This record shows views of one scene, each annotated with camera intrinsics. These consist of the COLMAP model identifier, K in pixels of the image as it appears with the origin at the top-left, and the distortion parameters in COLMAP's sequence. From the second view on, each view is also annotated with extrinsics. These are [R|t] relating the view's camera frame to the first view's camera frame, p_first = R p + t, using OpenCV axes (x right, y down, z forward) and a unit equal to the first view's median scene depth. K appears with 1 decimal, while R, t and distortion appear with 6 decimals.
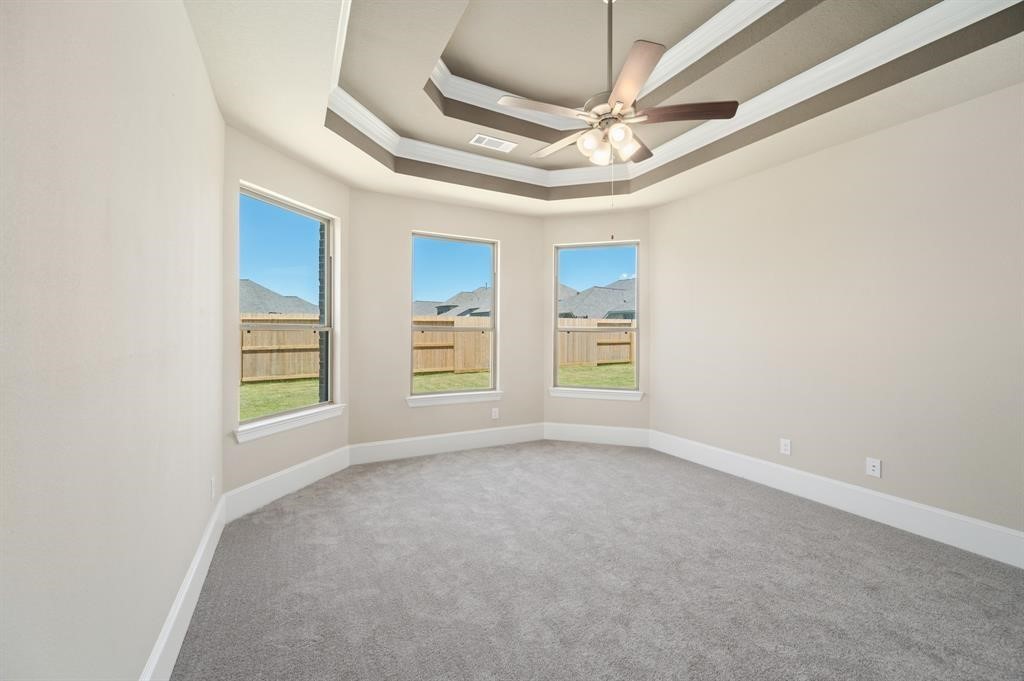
lens RADIAL K [[404.6, 0, 517.0], [0, 404.6, 337.0], [0, 0, 1]] dist [0.000398, -0.000074]
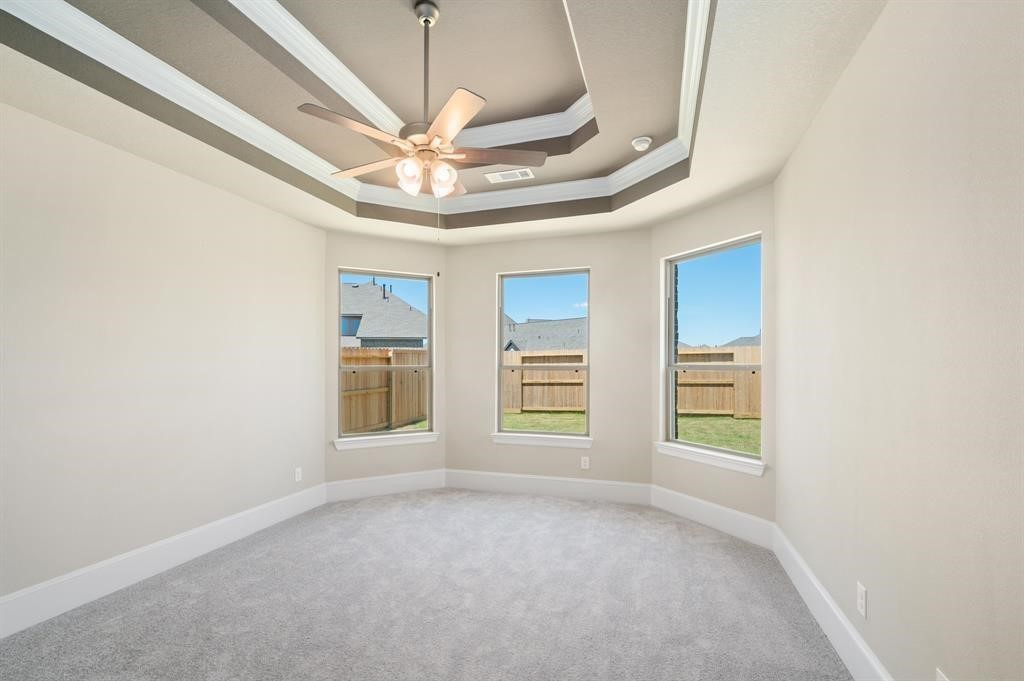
lens RADIAL K [[455.1, 0, 528.2], [0, 455.1, 369.9], [0, 0, 1]] dist [0.003390, 0.000080]
pose [[0.707679, 0.003673, -0.706524, 0.325065], [-0.003754, 0.999992, 0.001439, -0.008825], [0.706524, 0.001634, 0.707687, 0.119618]]
